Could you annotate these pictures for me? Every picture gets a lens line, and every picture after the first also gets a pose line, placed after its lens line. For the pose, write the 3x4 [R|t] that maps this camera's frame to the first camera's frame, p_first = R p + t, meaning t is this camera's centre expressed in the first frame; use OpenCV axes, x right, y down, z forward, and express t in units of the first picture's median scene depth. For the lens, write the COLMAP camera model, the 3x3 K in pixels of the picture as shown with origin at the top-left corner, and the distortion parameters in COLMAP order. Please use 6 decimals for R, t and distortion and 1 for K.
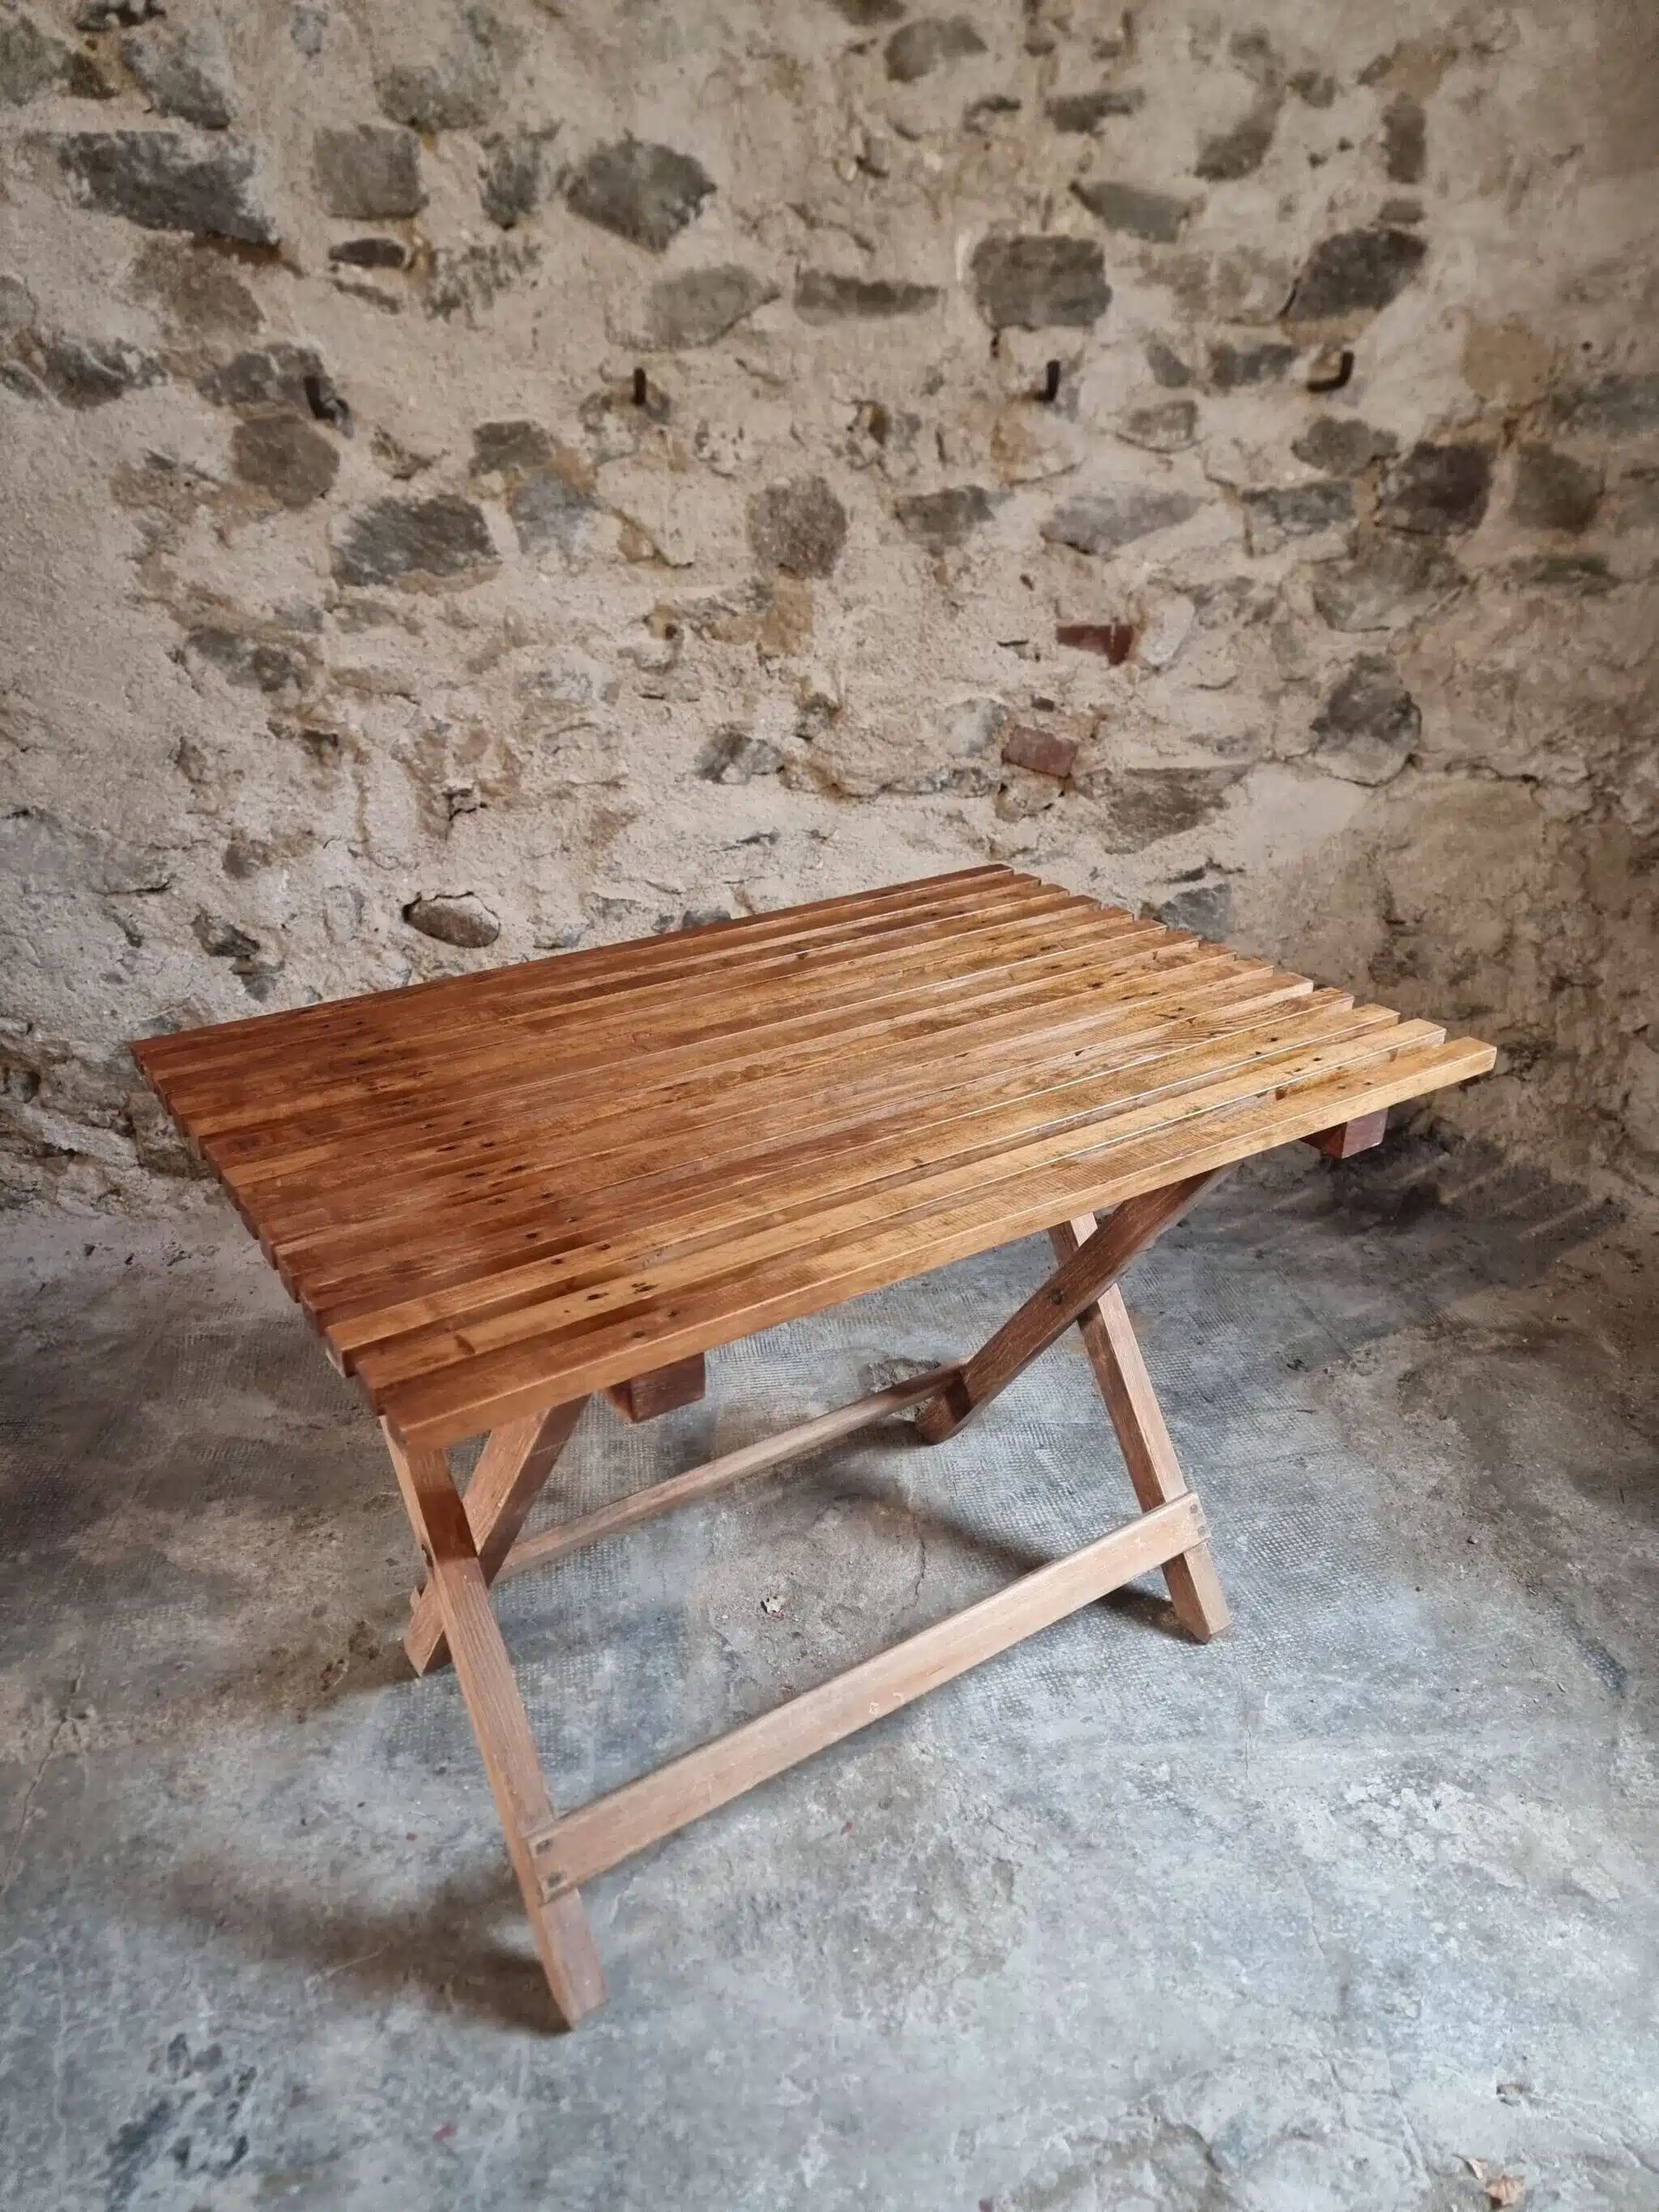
lens RADIAL K [[1531.7, 0, 817.5], [0, 1531.7, 1104.7], [0, 0, 1]] dist [0.079523, -0.091167]
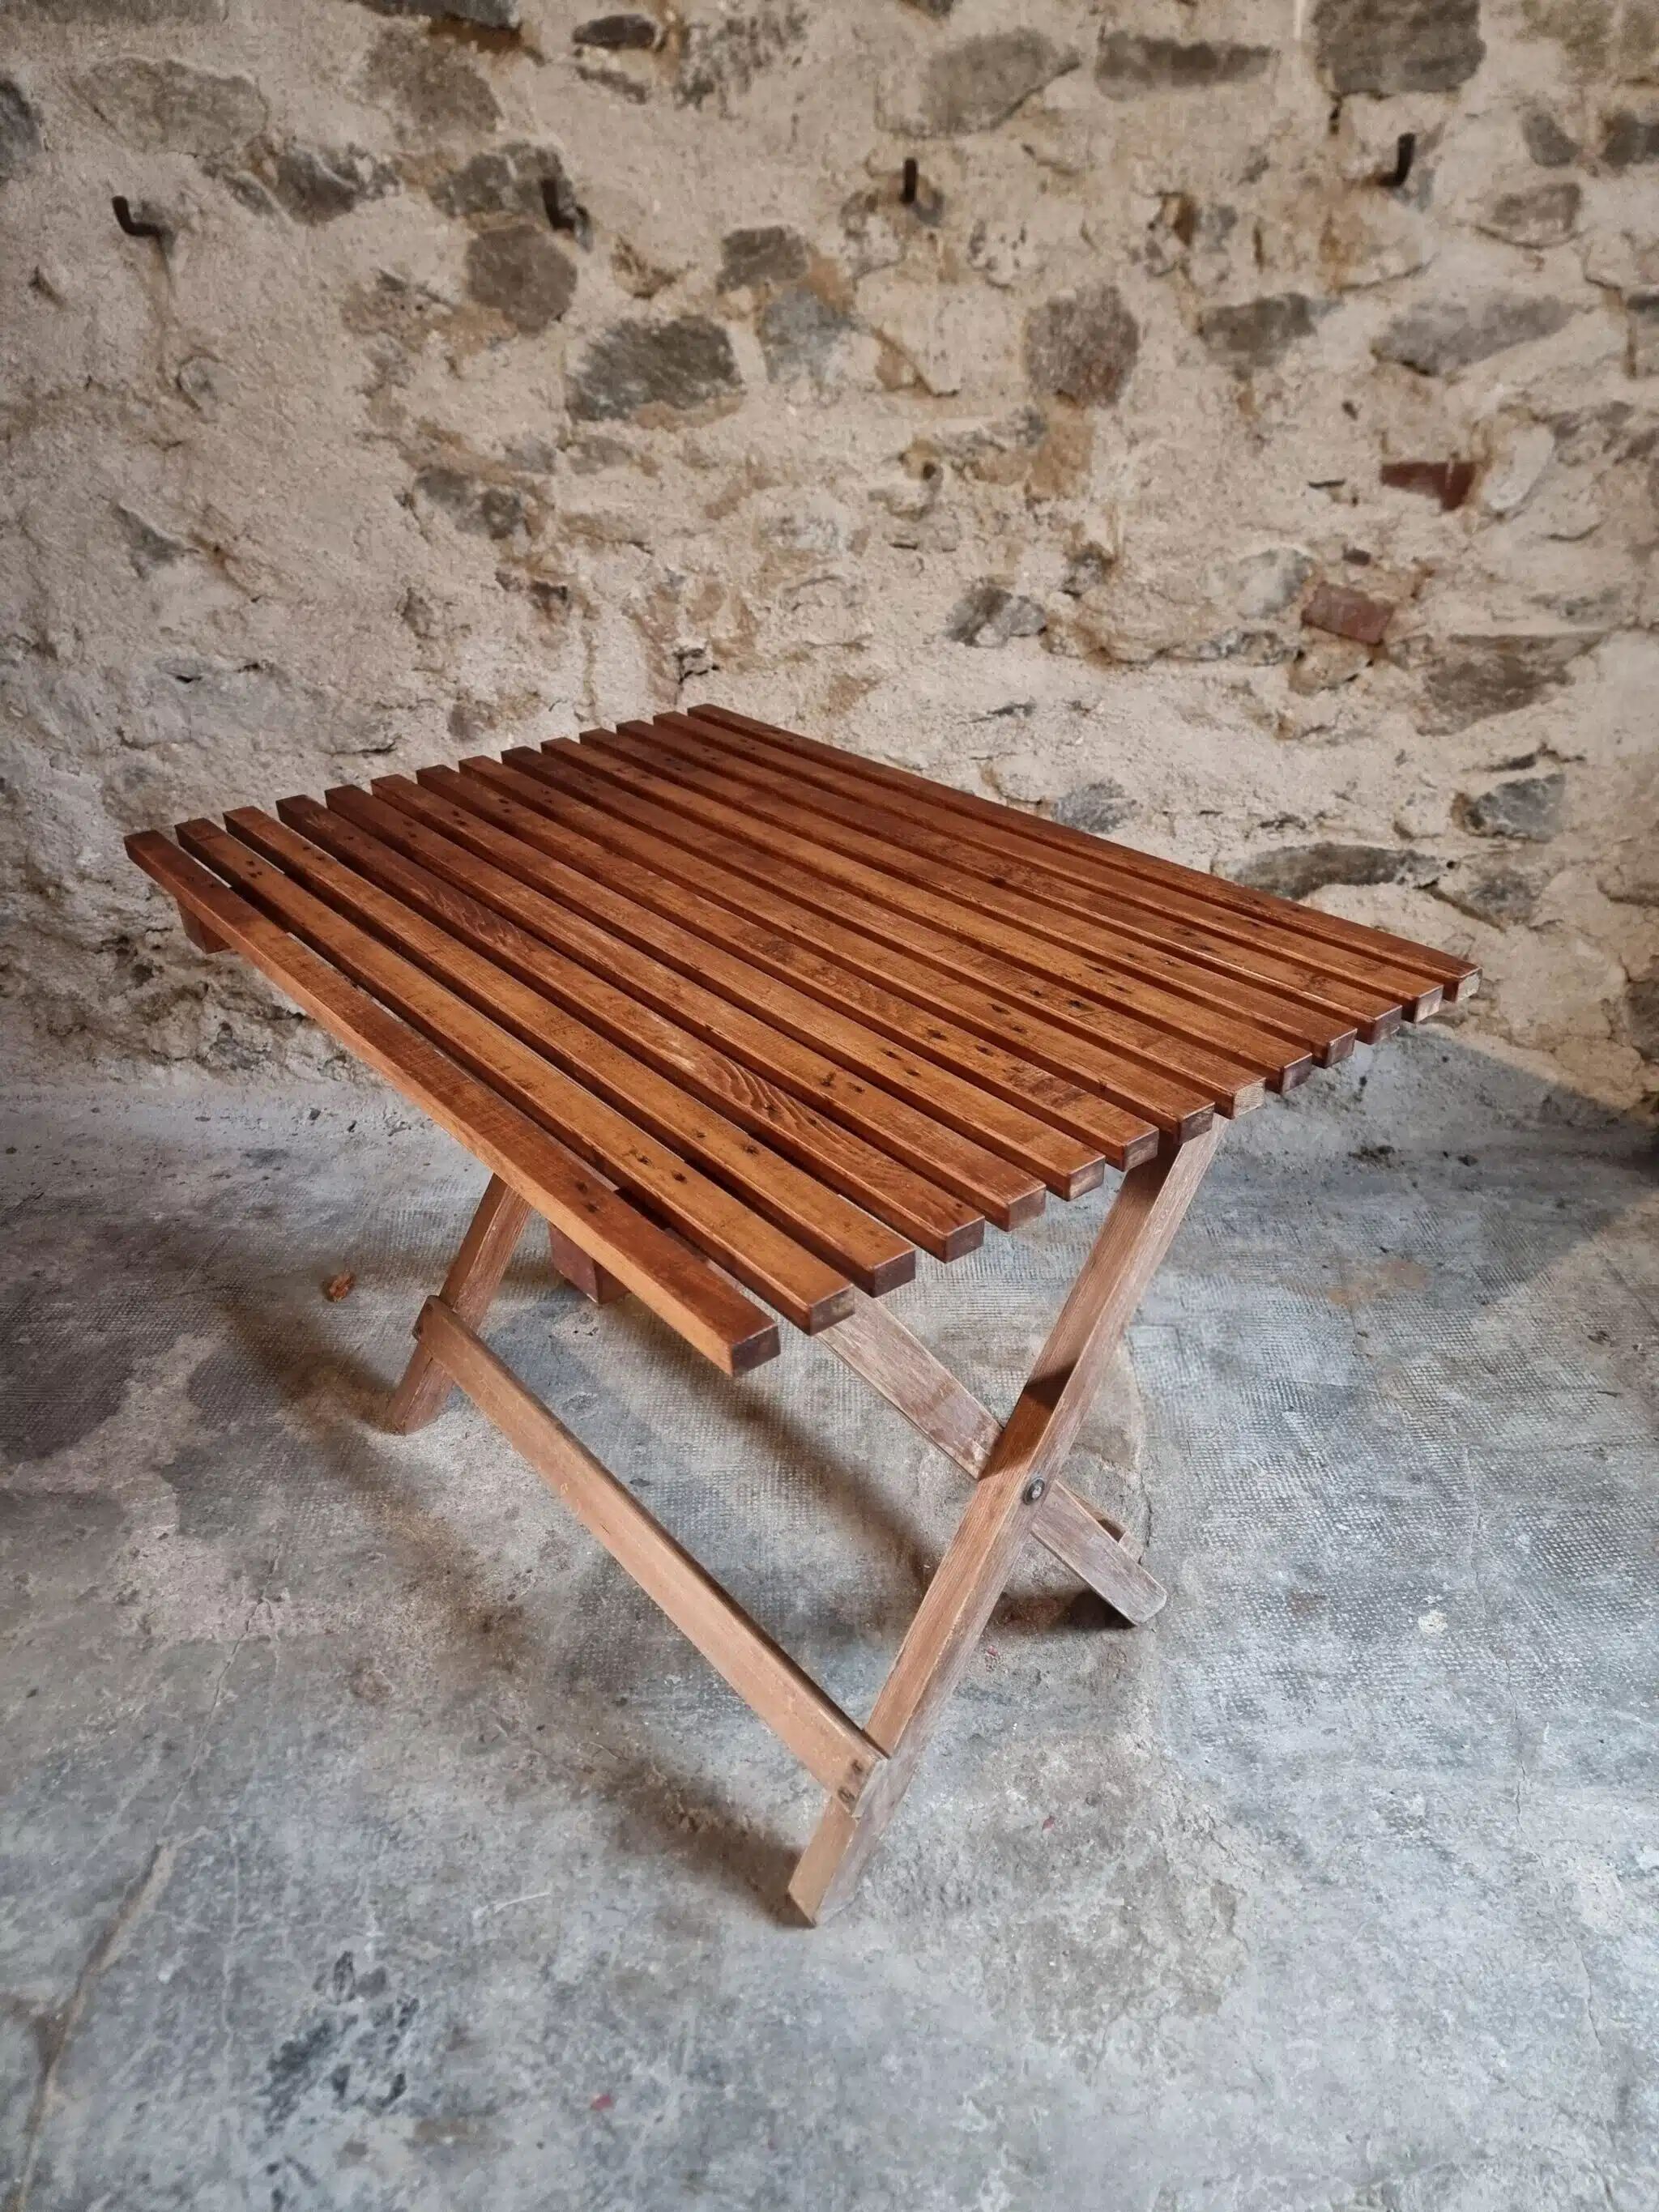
lens RADIAL K [[1537.4, 0, 816.4], [0, 1537.4, 1103.4], [0, 0, 1]] dist [0.060147, -0.054830]
pose [[0.987344, 0.060812, -0.146473, -0.005836], [-0.048321, 0.995003, 0.087378, -0.018619], [0.151054, -0.079195, 0.985348, 0.079549]]
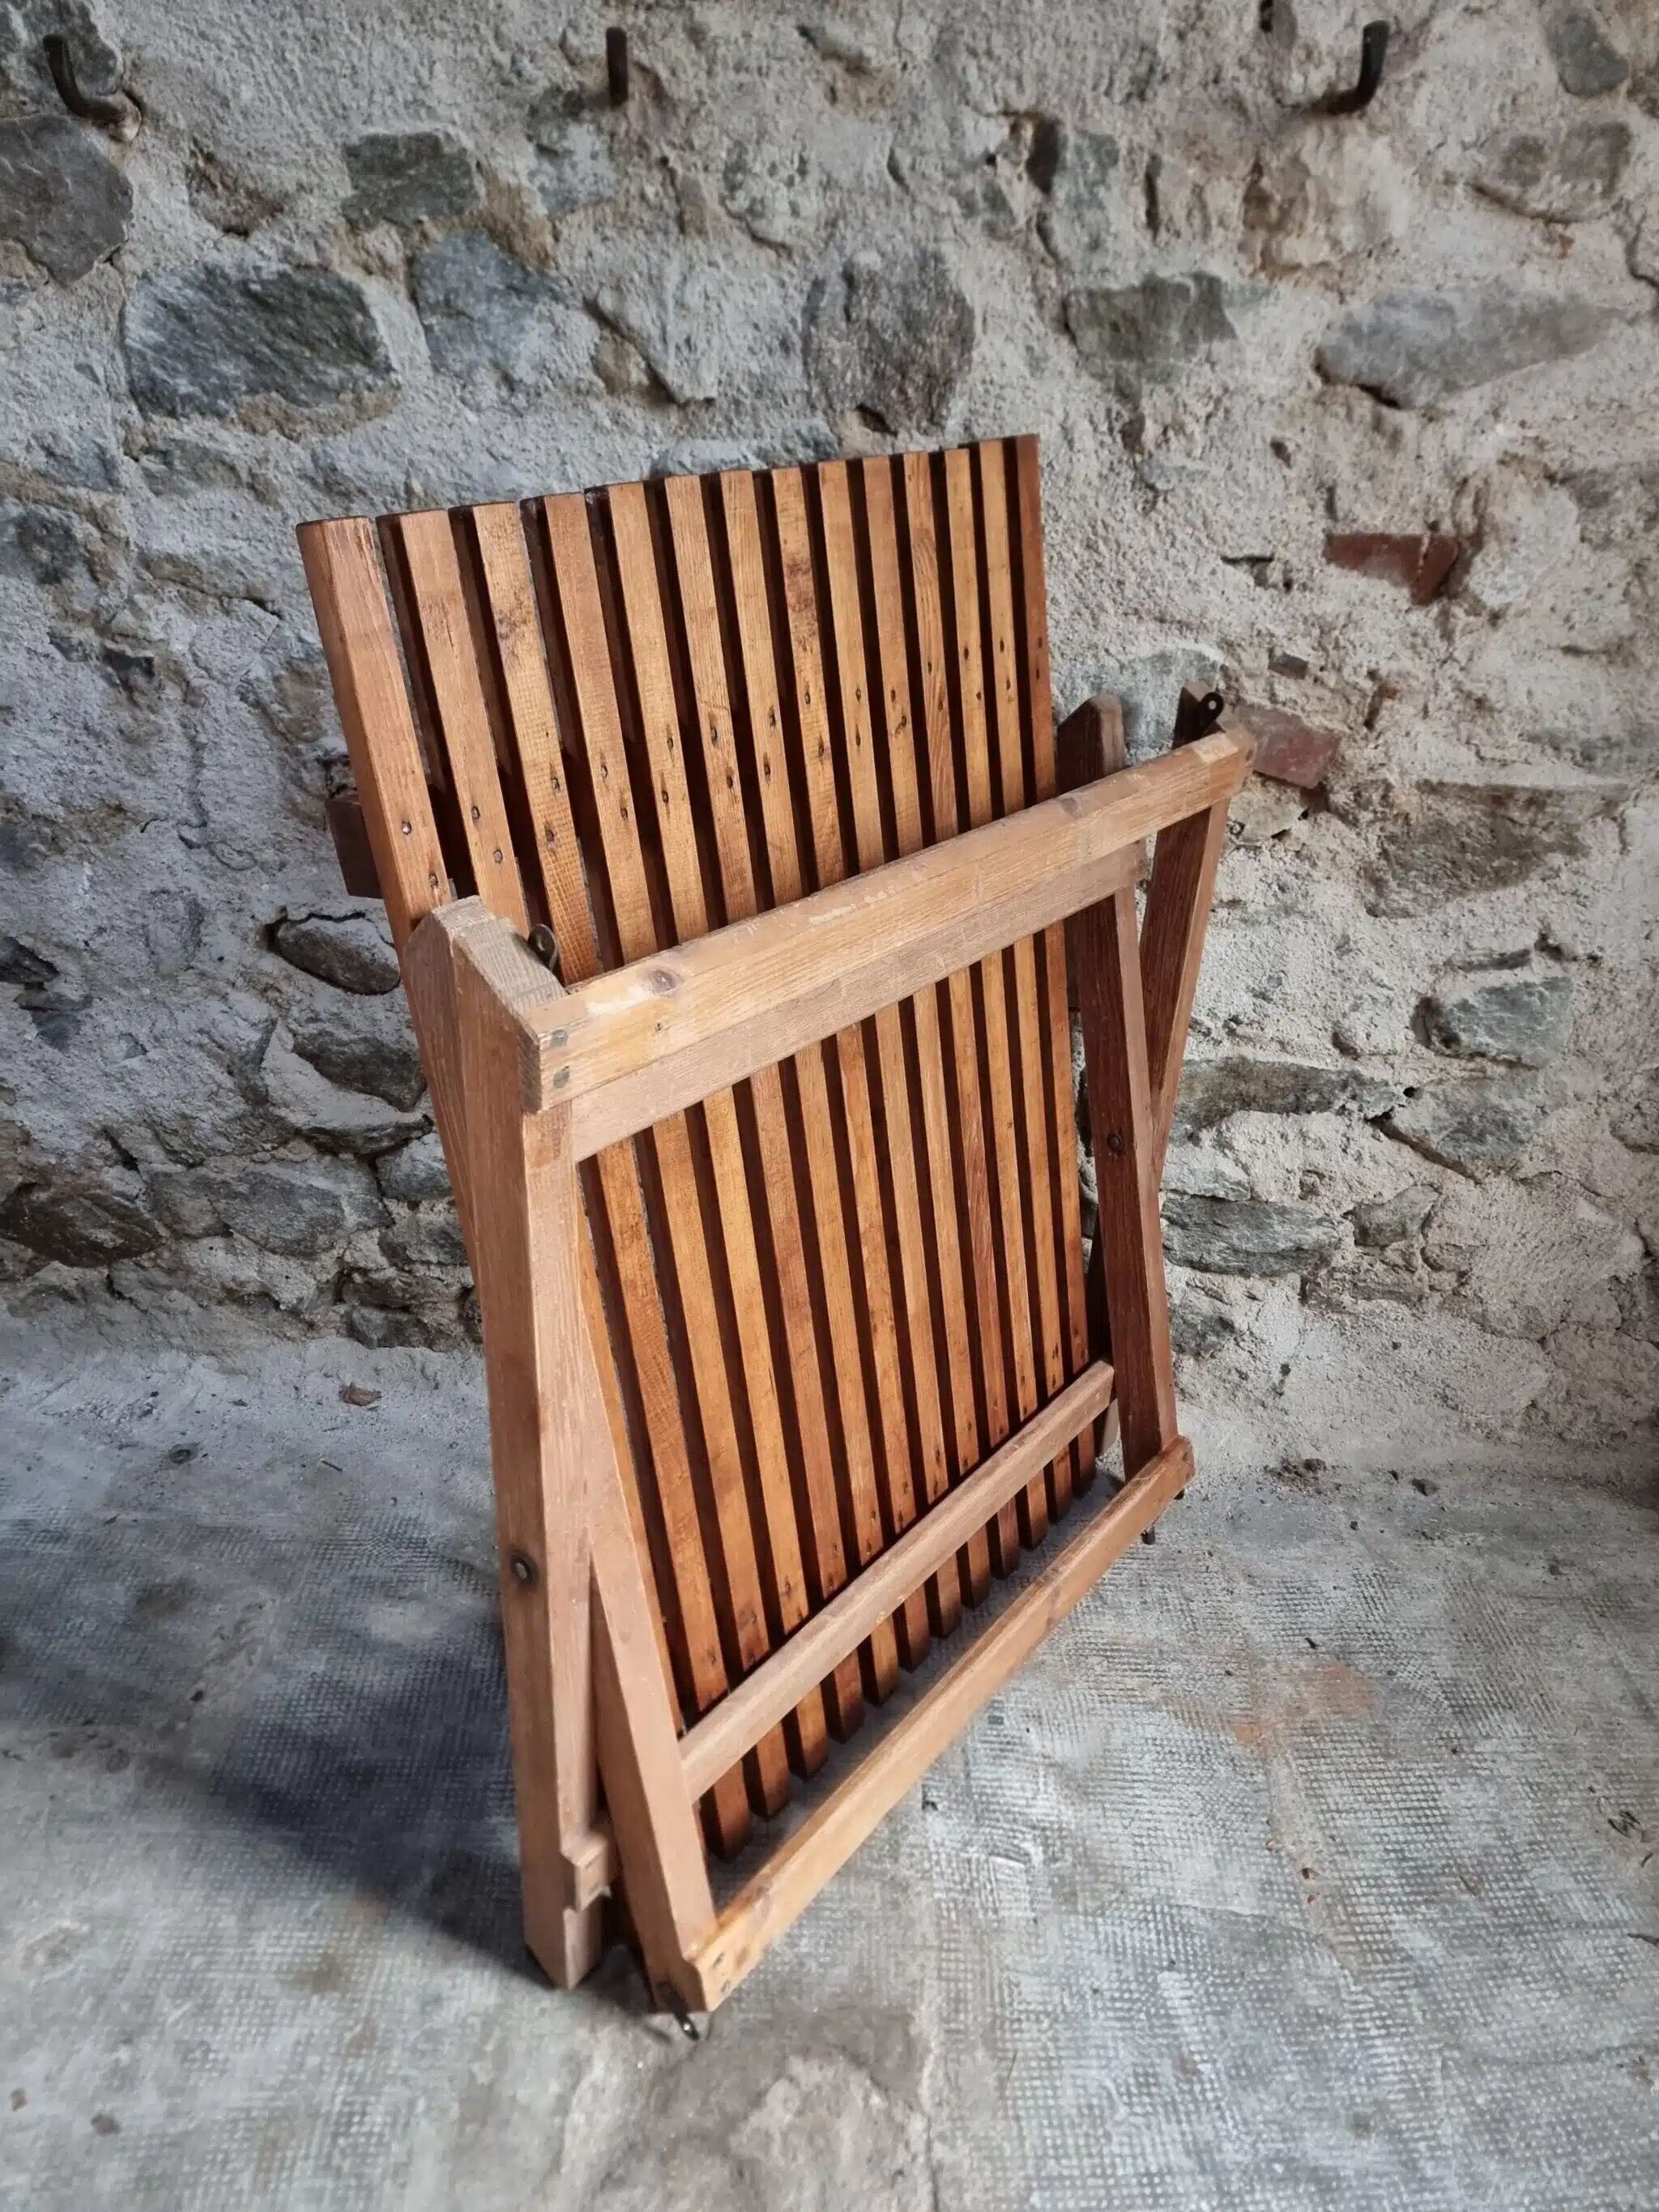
lens RADIAL K [[1526.2, 0, 810.1], [0, 1526.2, 1125.3], [0, 0, 1]] dist [0.066669, -0.062725]
pose [[0.990675, 0.083908, -0.107343, 0.044054], [-0.078059, 0.995284, 0.057584, -0.107816], [0.111668, -0.048668, 0.992553, 0.396478]]
